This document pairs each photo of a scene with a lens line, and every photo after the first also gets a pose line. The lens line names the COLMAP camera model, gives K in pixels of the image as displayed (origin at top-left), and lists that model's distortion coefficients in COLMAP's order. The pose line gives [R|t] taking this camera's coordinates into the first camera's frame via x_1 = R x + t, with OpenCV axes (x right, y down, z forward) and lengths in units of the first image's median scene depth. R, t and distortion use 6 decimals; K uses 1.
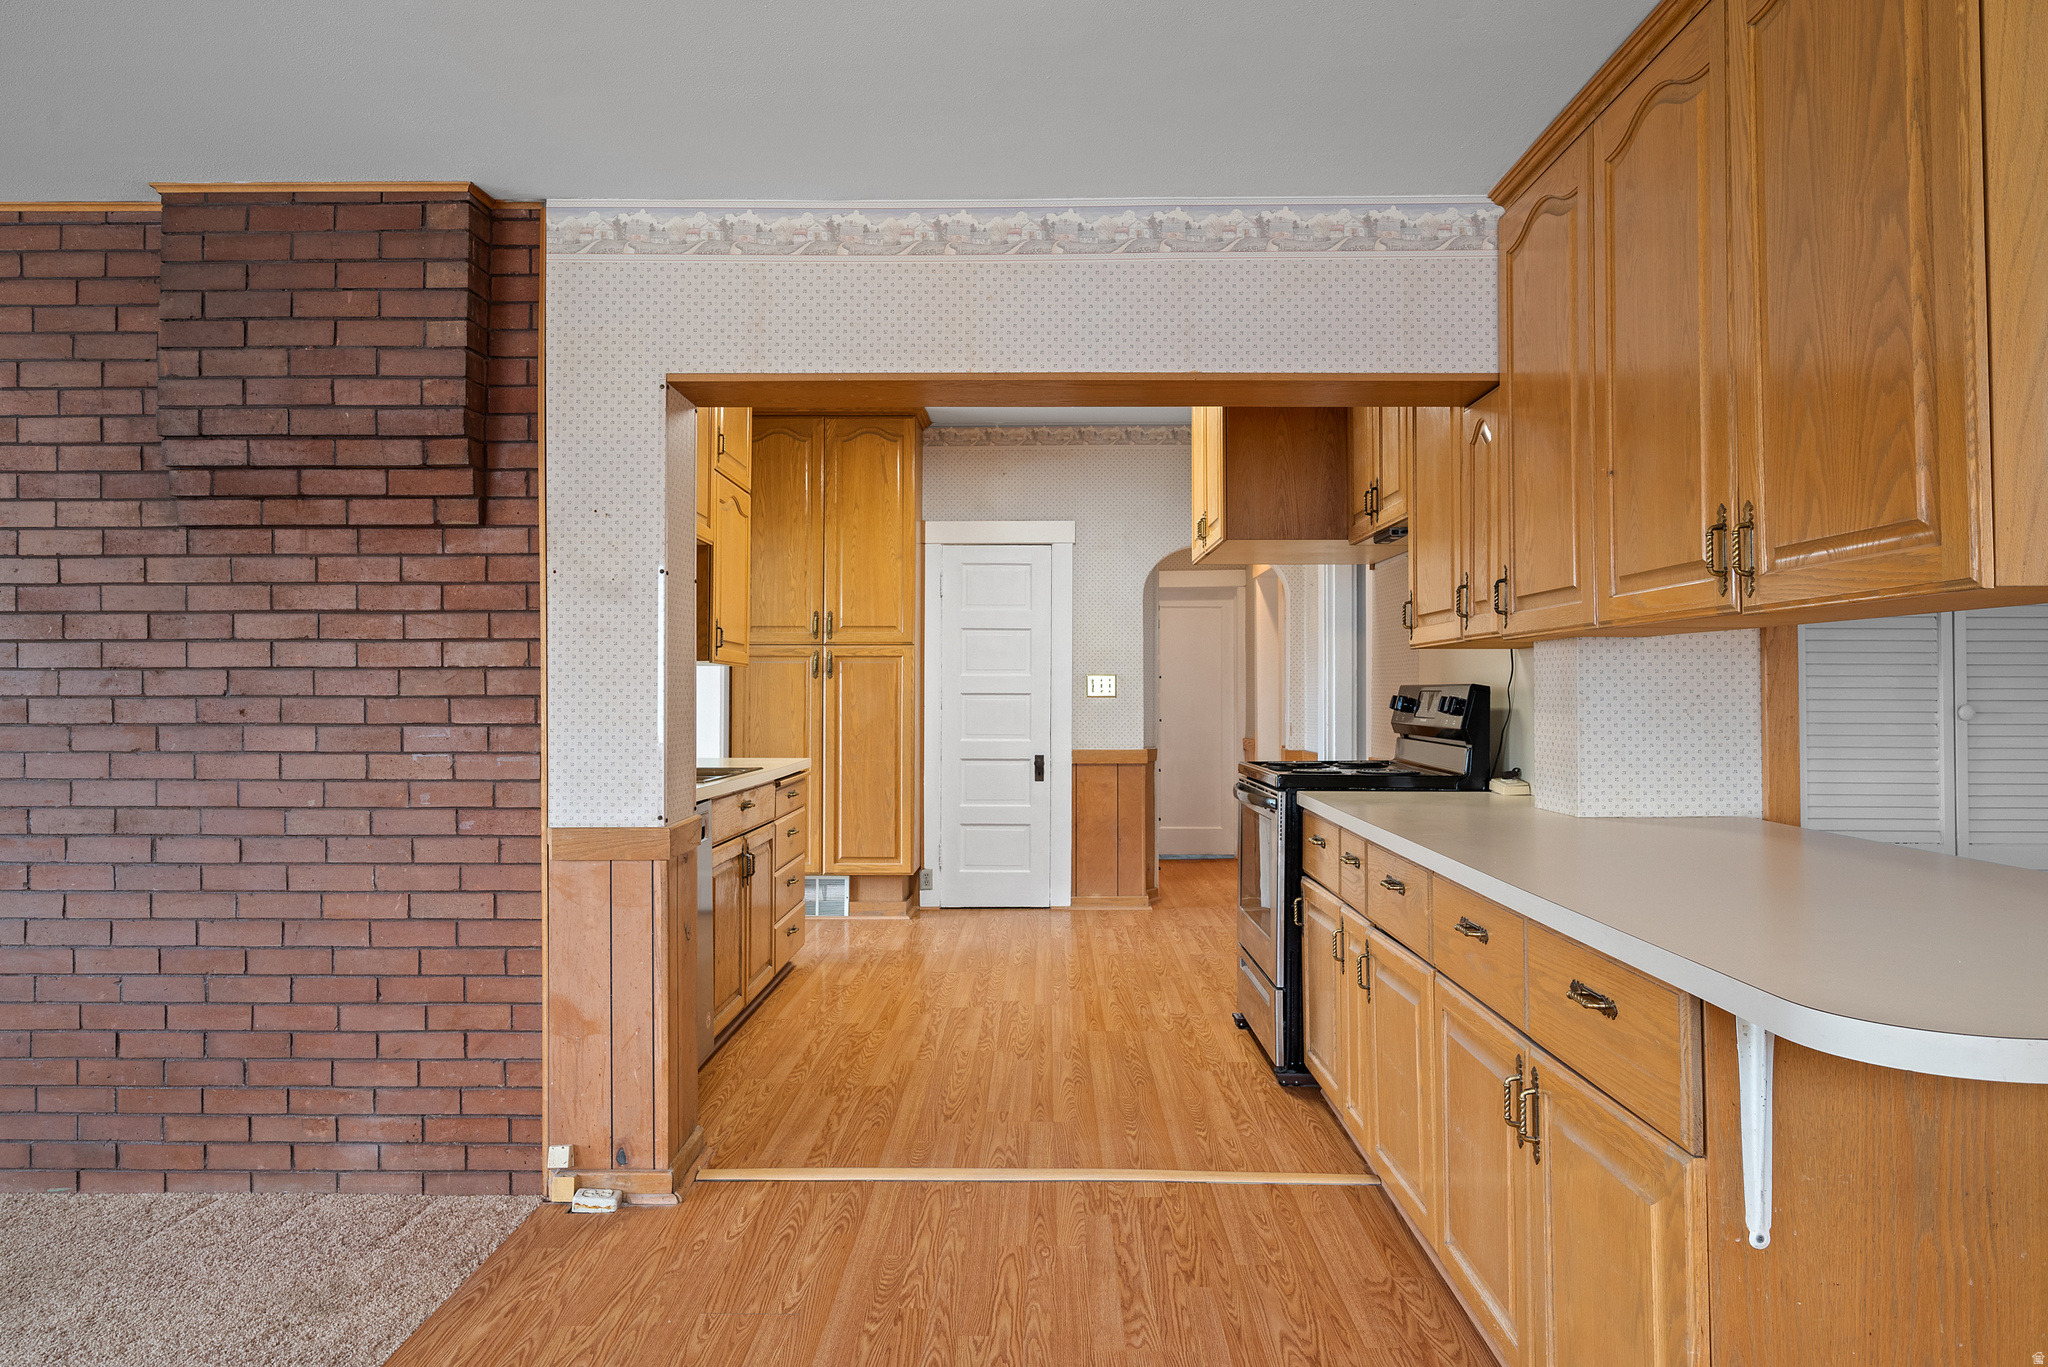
lens RADIAL K [[1242.2, 0, 1040.8], [0, 1242.2, 666.6], [0, 0, 1]] dist [-0.001590, 0.001181]
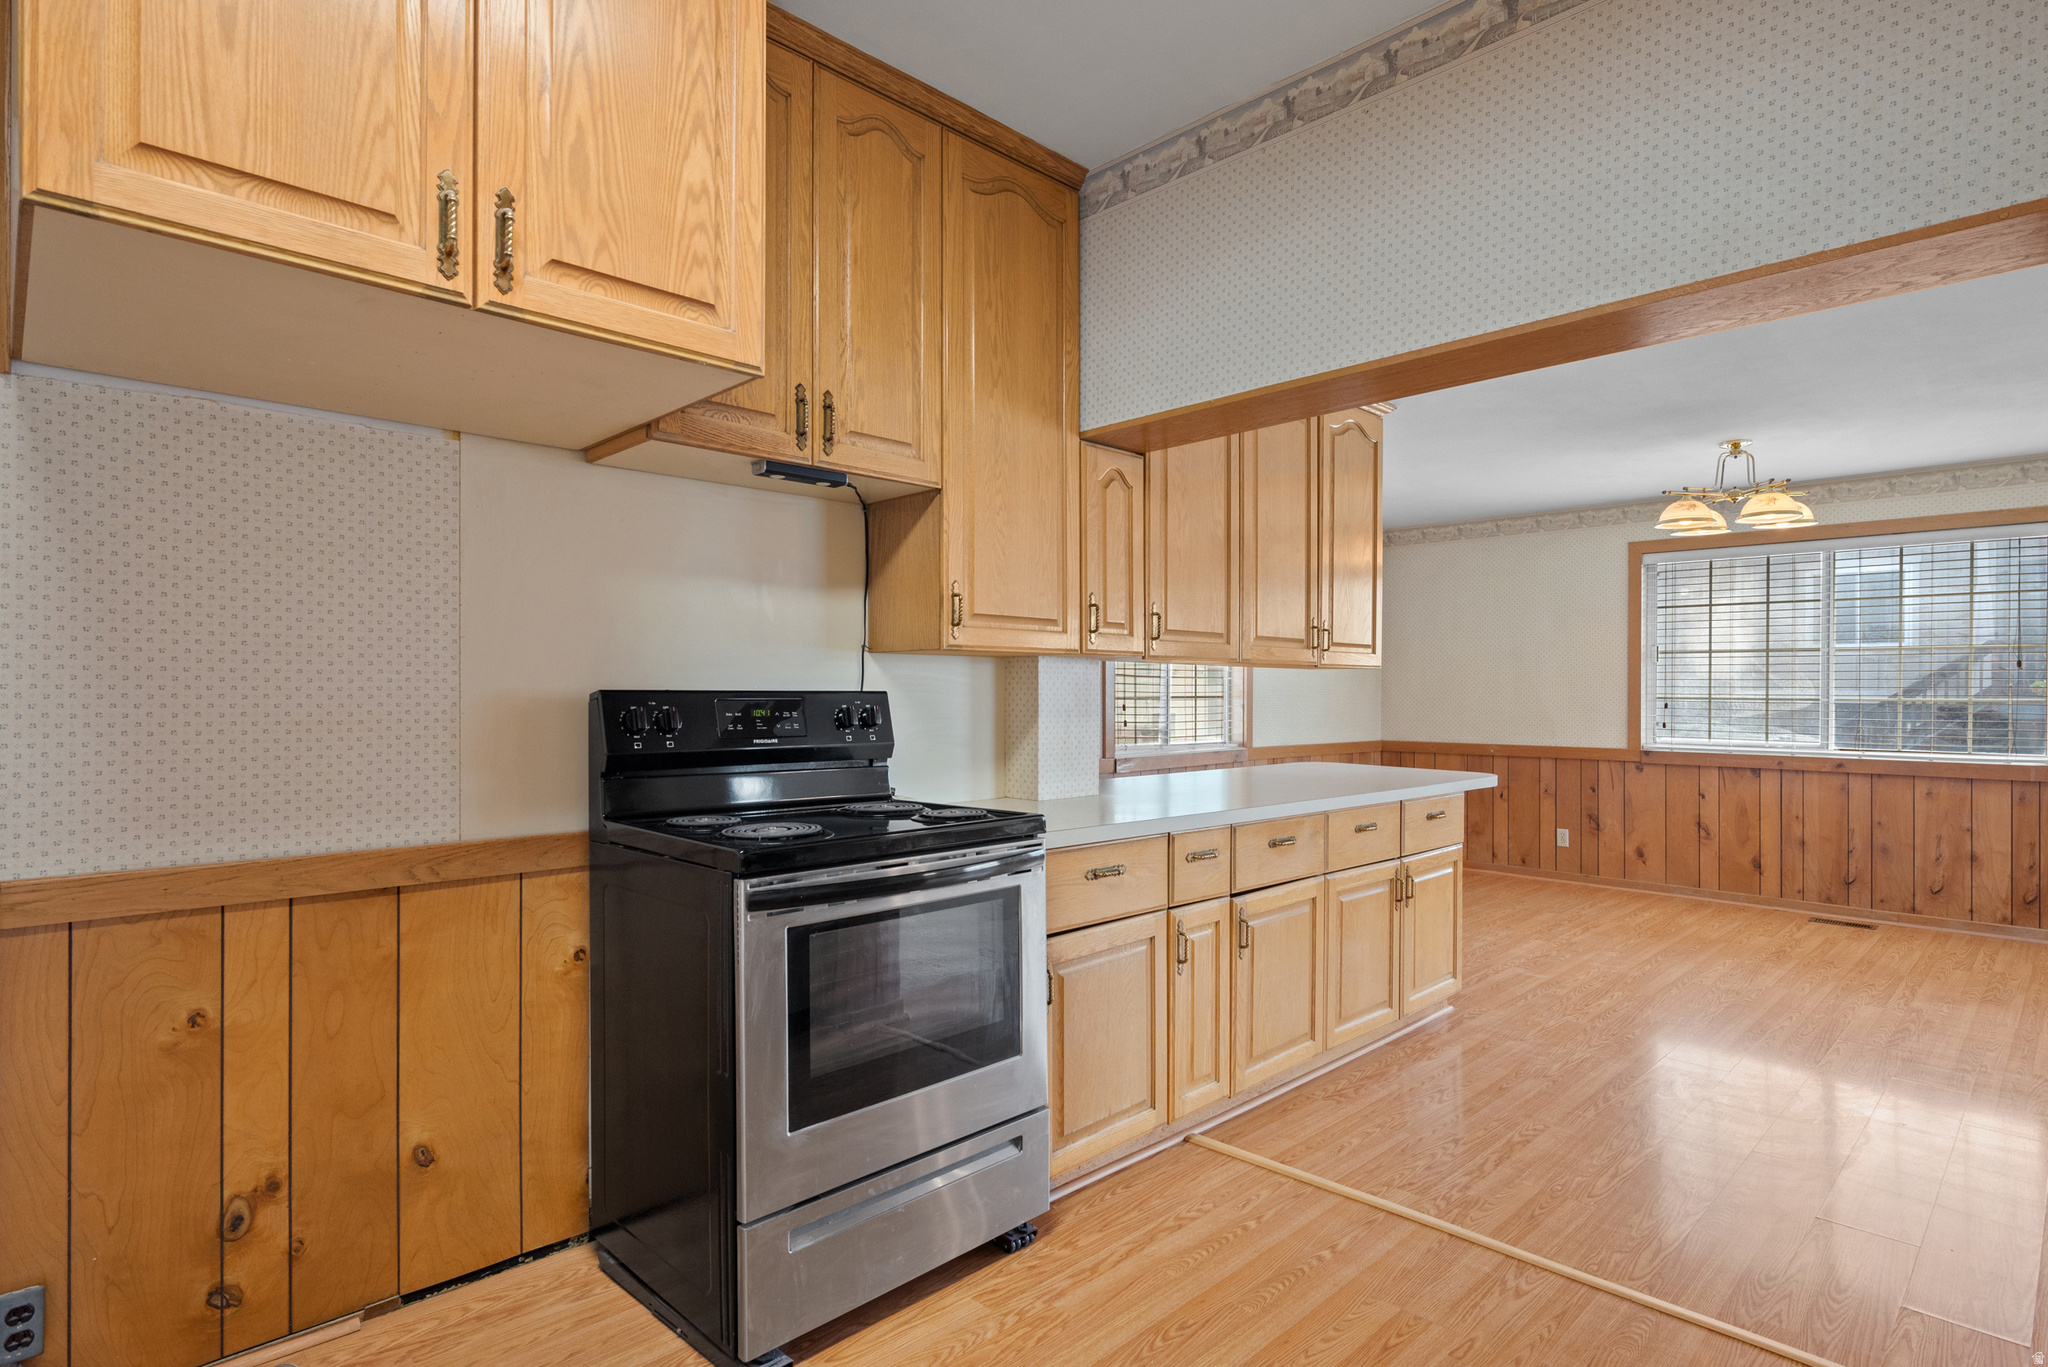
lens RADIAL K [[1054.4, 0, 1031.6], [0, 1054.4, 690.6], [0, 0, 1]] dist [-0.002705, 0.001182]
pose [[-0.704921, 0.002270, 0.709282, -0.306685], [-0.014739, 0.999732, -0.017849, 0.031288], [-0.709133, -0.023036, -0.704699, 1.809640]]
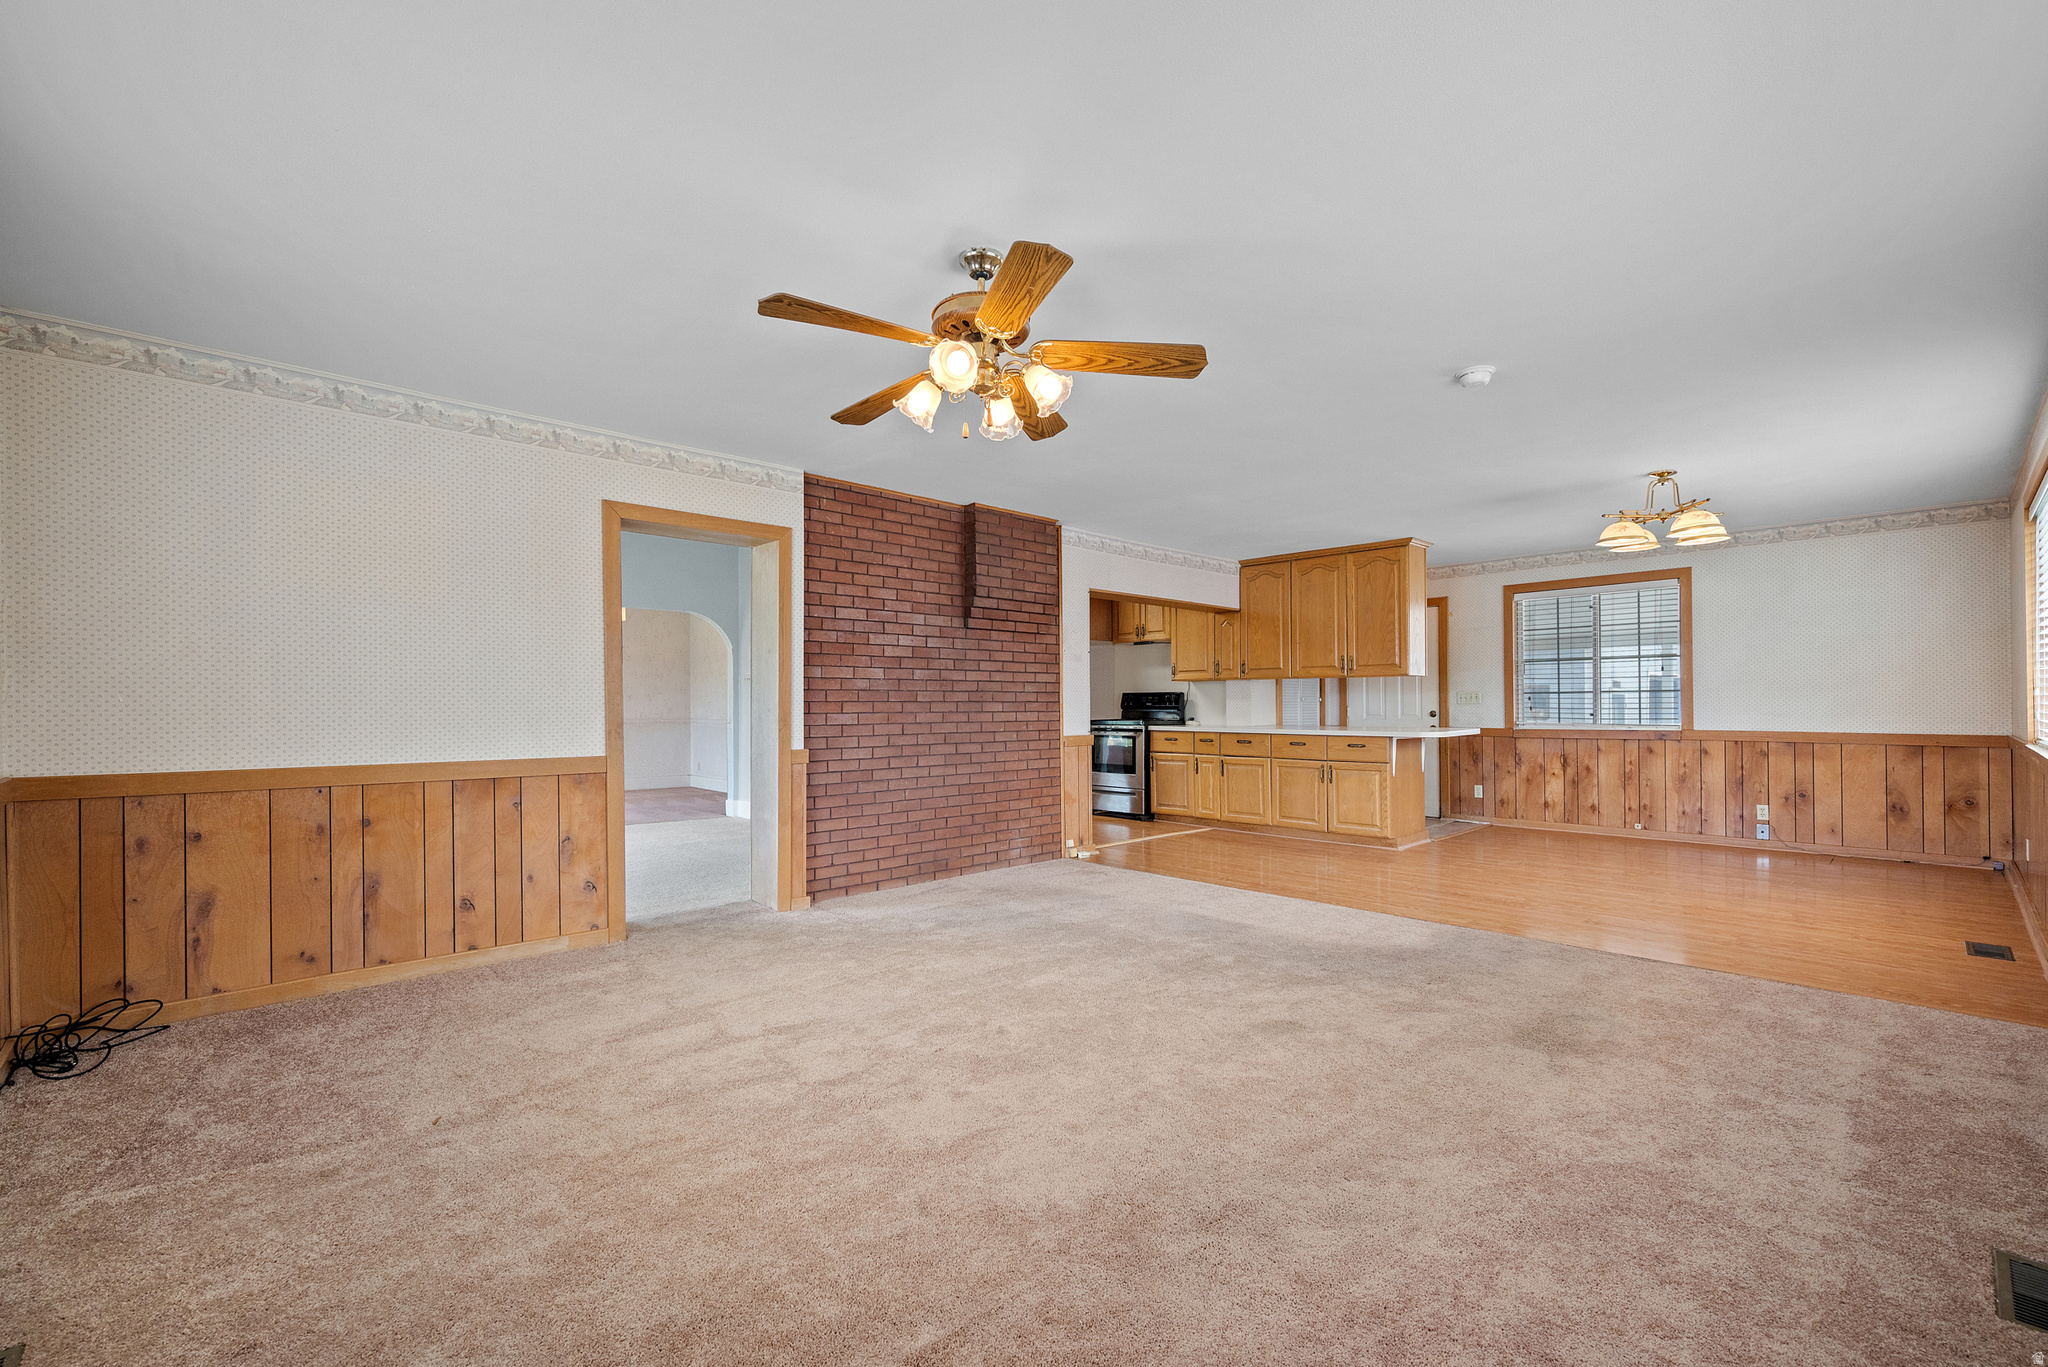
lens RADIAL K [[862.9, 0, 1036.9], [0, 862.9, 702.7], [0, 0, 1]] dist [0.002275, 0.000057]
pose [[0.713343, 0.000258, 0.700815, -1.889288], [-0.010603, 0.999889, 0.010424, 0.027860], [-0.700735, -0.014866, 0.713267, -0.438614]]
